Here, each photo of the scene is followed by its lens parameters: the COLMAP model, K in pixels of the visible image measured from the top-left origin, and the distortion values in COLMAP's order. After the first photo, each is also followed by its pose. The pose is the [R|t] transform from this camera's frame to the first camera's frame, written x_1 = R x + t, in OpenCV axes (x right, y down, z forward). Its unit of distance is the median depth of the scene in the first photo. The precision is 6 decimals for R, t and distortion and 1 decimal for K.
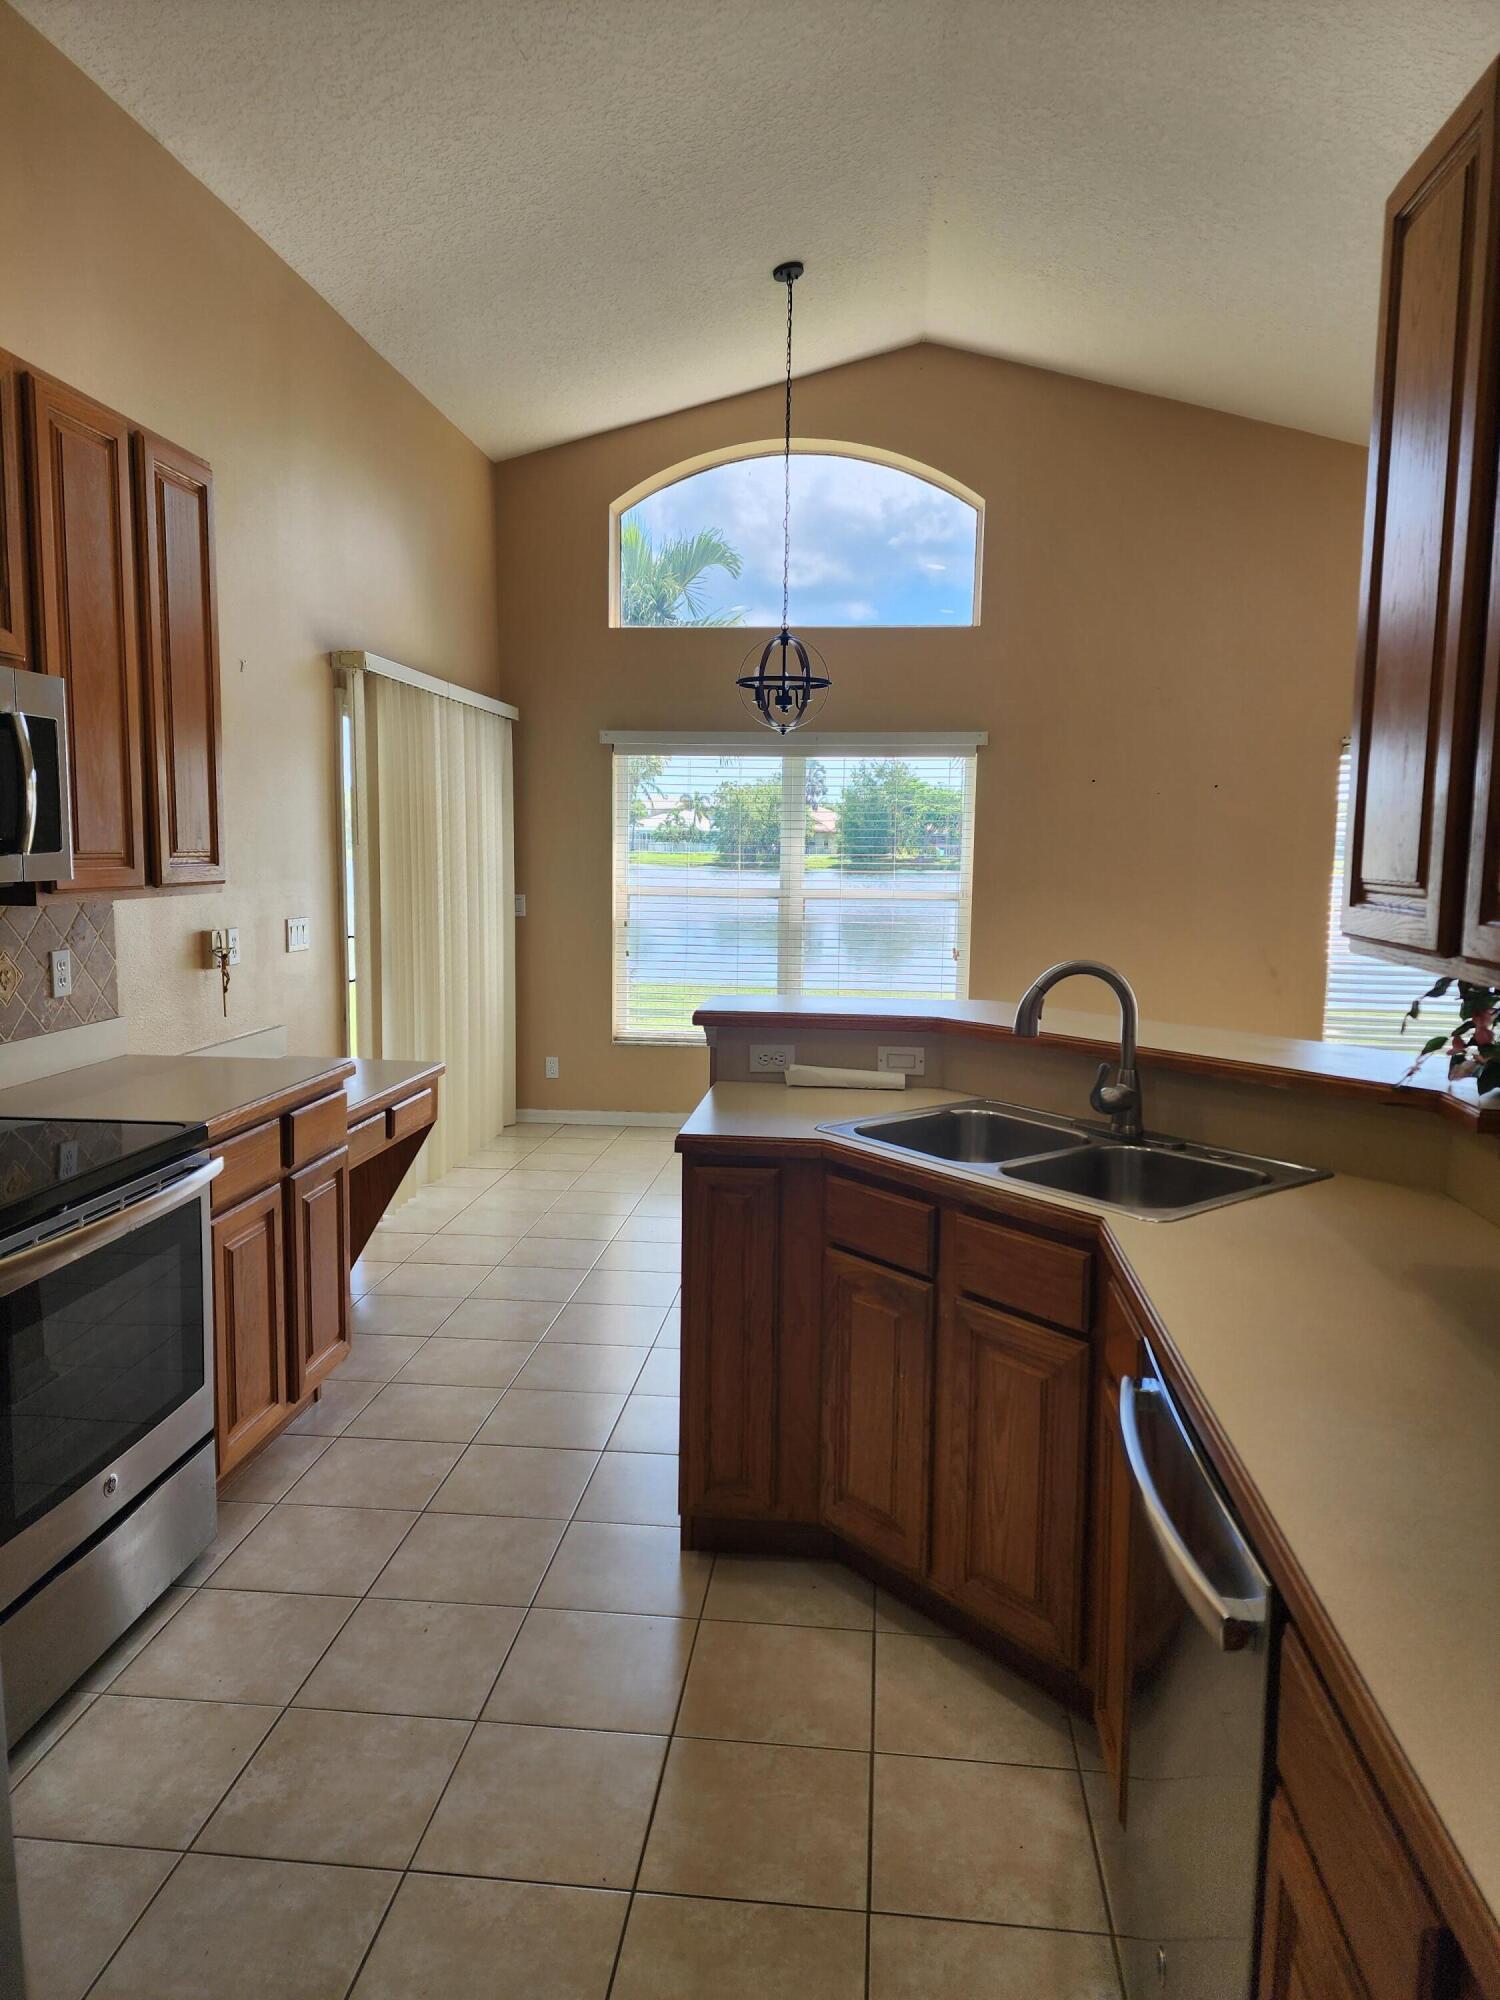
lens RADIAL K [[1330.7, 0, 763.3], [0, 1330.7, 992.8], [0, 0, 1]] dist [0.071576, -0.060808]
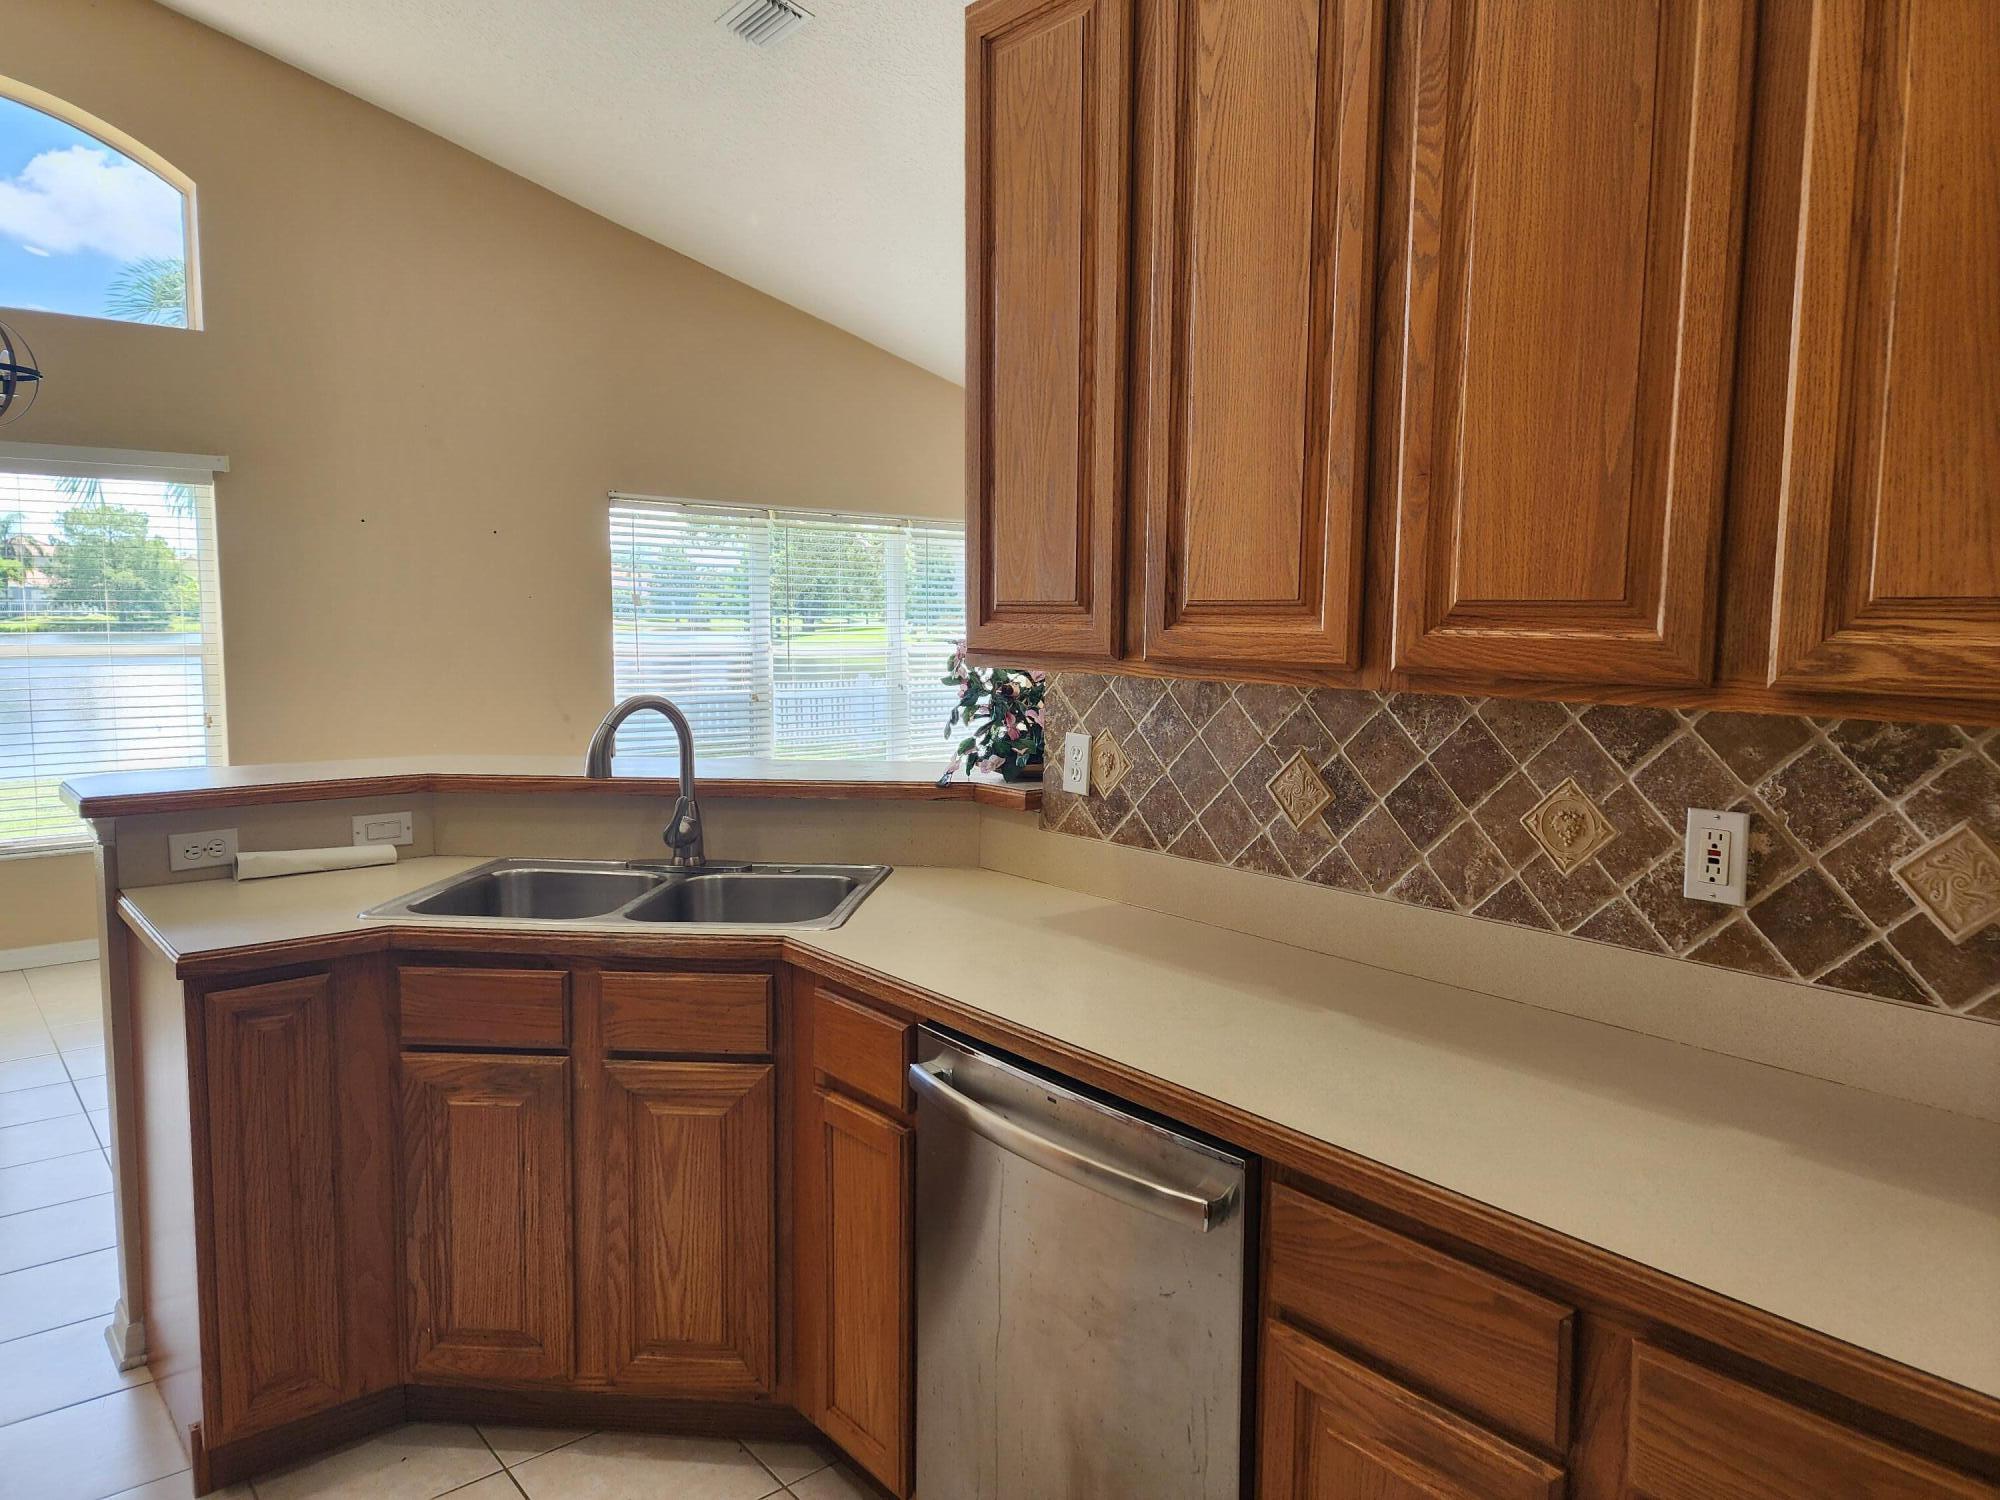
lens RADIAL K [[1330.7, 0, 1007.7], [0, 1330.7, 740.9], [0, 0, 1]] dist [0.071576, -0.060808]
pose [[0.701499, -0.078431, 0.708341, -0.227319], [0.082796, 0.996165, 0.028304, 0.002684], [-0.707845, 0.038793, 0.705302, 0.104136]]
